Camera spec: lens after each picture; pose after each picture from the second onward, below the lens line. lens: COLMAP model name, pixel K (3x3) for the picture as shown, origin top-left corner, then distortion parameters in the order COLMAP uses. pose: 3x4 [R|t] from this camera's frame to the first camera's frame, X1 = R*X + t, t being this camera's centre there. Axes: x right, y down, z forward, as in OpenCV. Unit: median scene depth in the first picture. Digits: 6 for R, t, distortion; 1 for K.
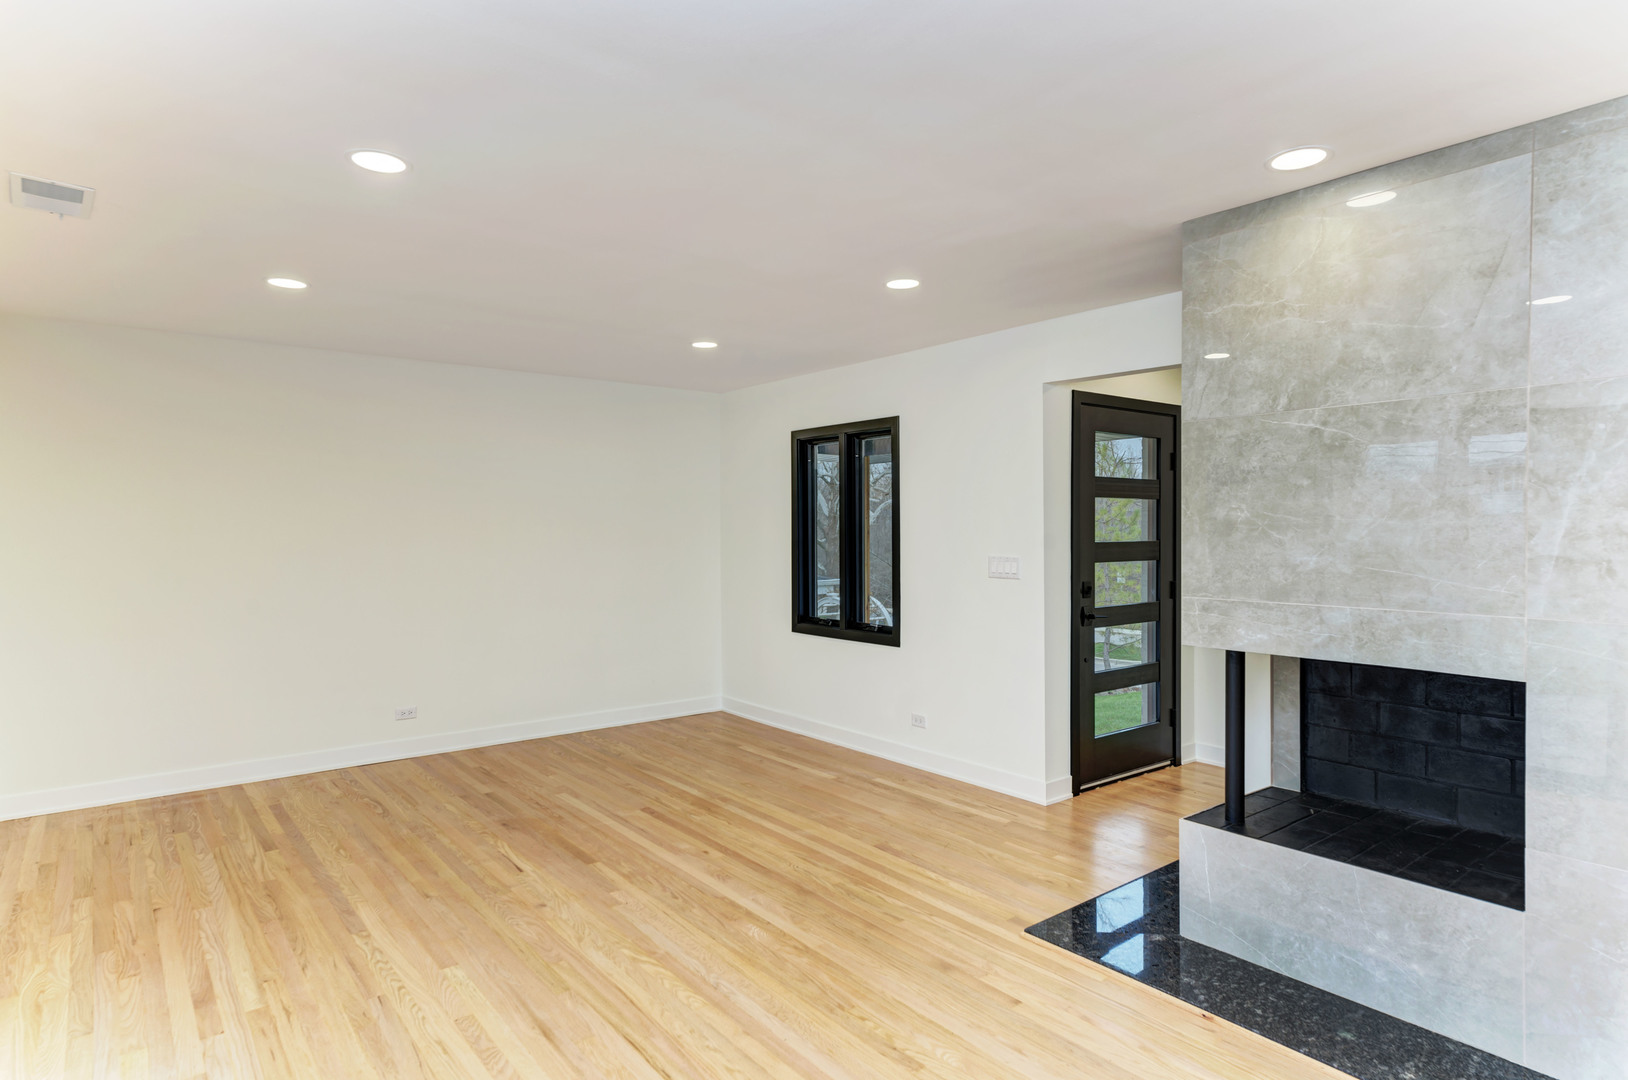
lens RADIAL K [[883.5, 0, 803.8], [0, 883.5, 543.7], [0, 0, 1]] dist [0.023801, 0.000080]
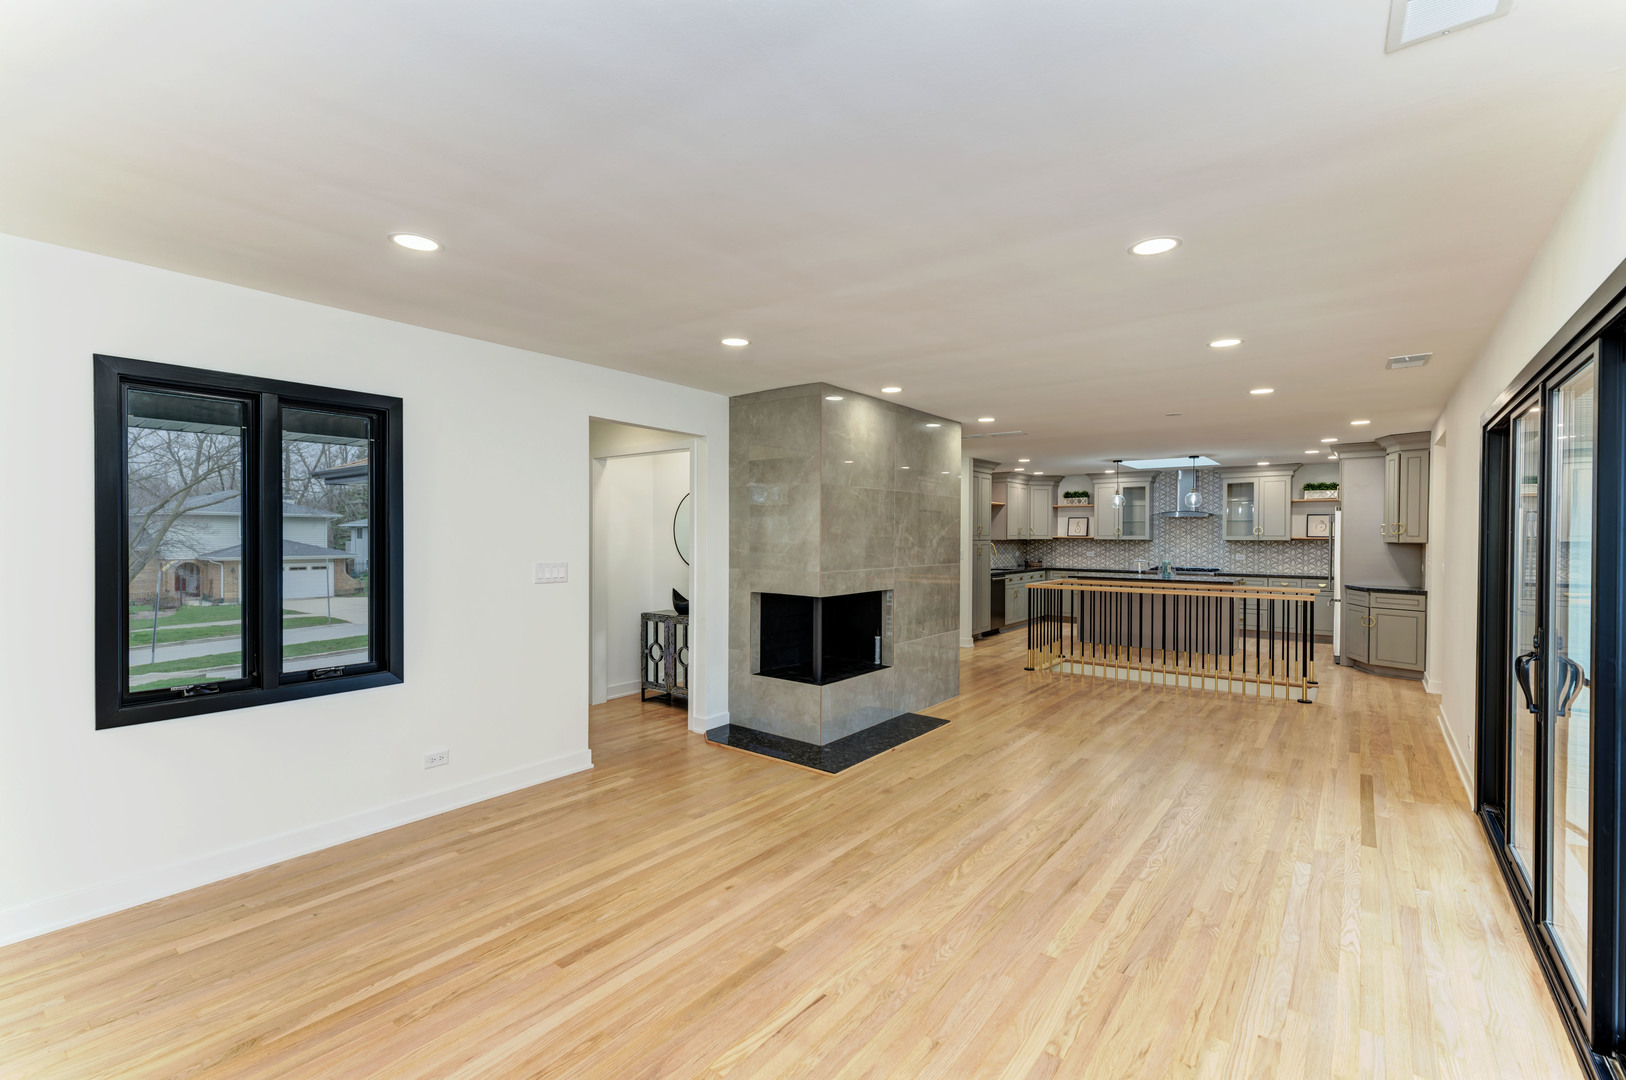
lens RADIAL K [[708.8, 0, 808.6], [0, 708.8, 543.8], [0, 0, 1]] dist [0.010543, -0.000566]
pose [[-0.233610, -0.010851, 0.972270, -0.874284], [0.013430, 0.999806, 0.014386, -0.021540], [-0.972238, 0.016418, -0.233419, 1.119630]]
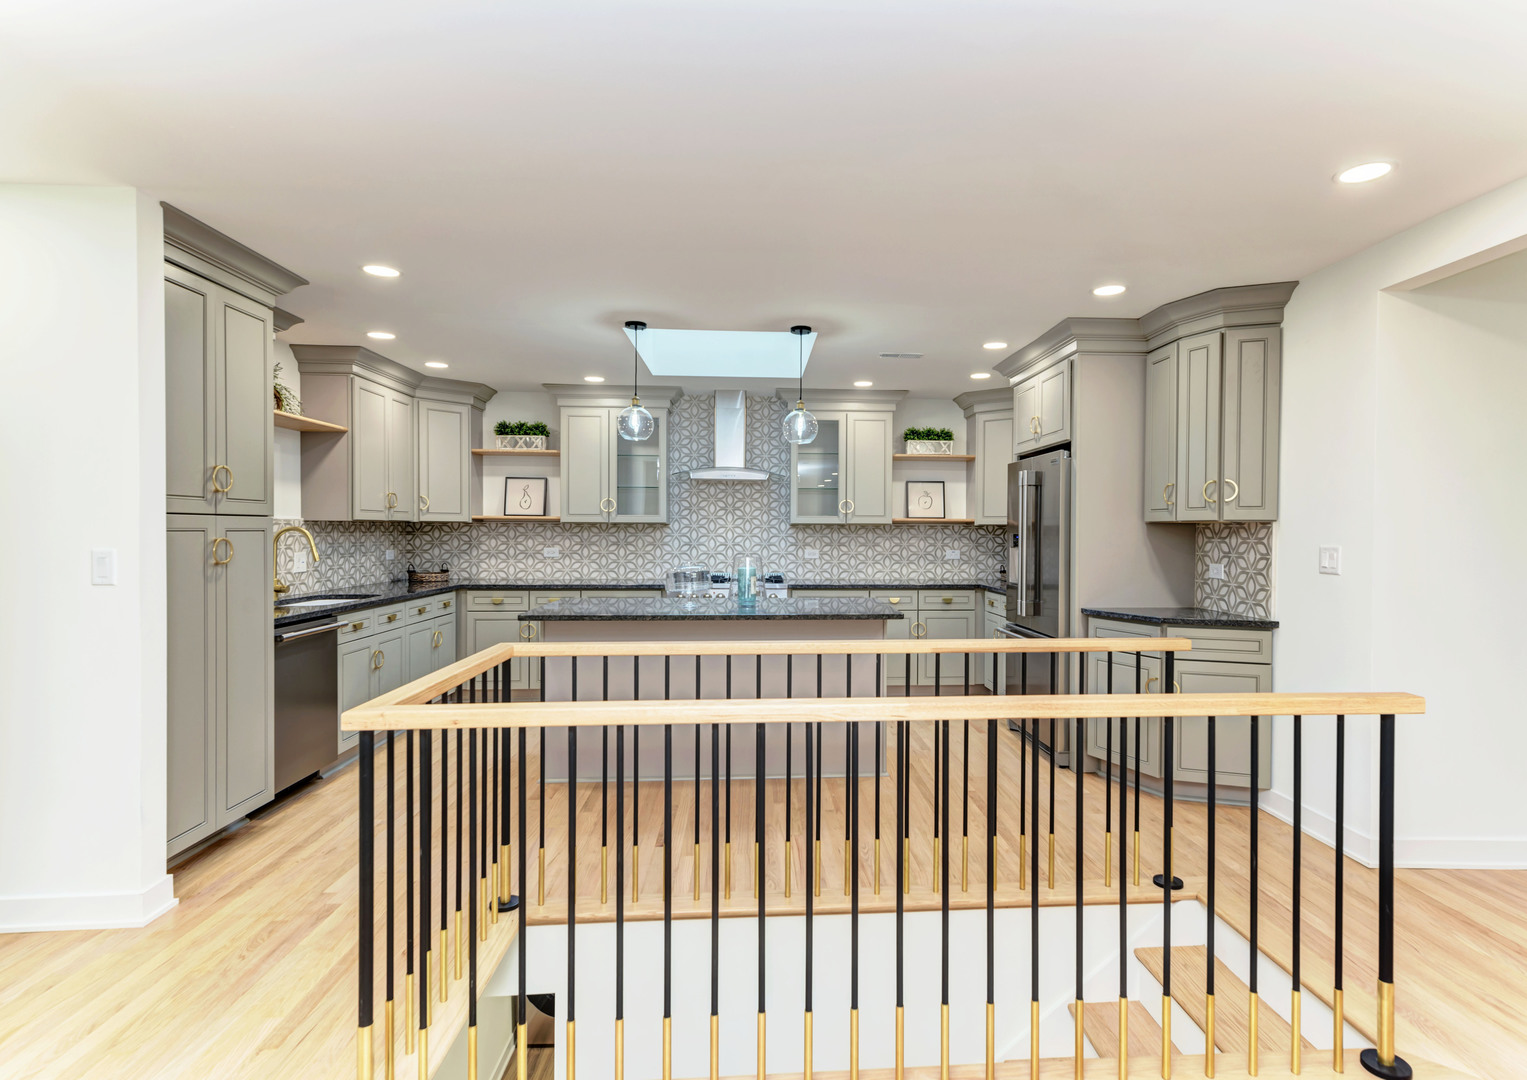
lens RADIAL K [[779.9, 0, 809.2], [0, 779.9, 547.1], [0, 0, 1]] dist [0.007042, 0.000751]
pose [[-0.828591, -0.014085, 0.559678, 0.462359], [0.005843, 0.999412, 0.033801, 0.019829], [-0.559824, 0.031277, -0.828021, 0.274133]]
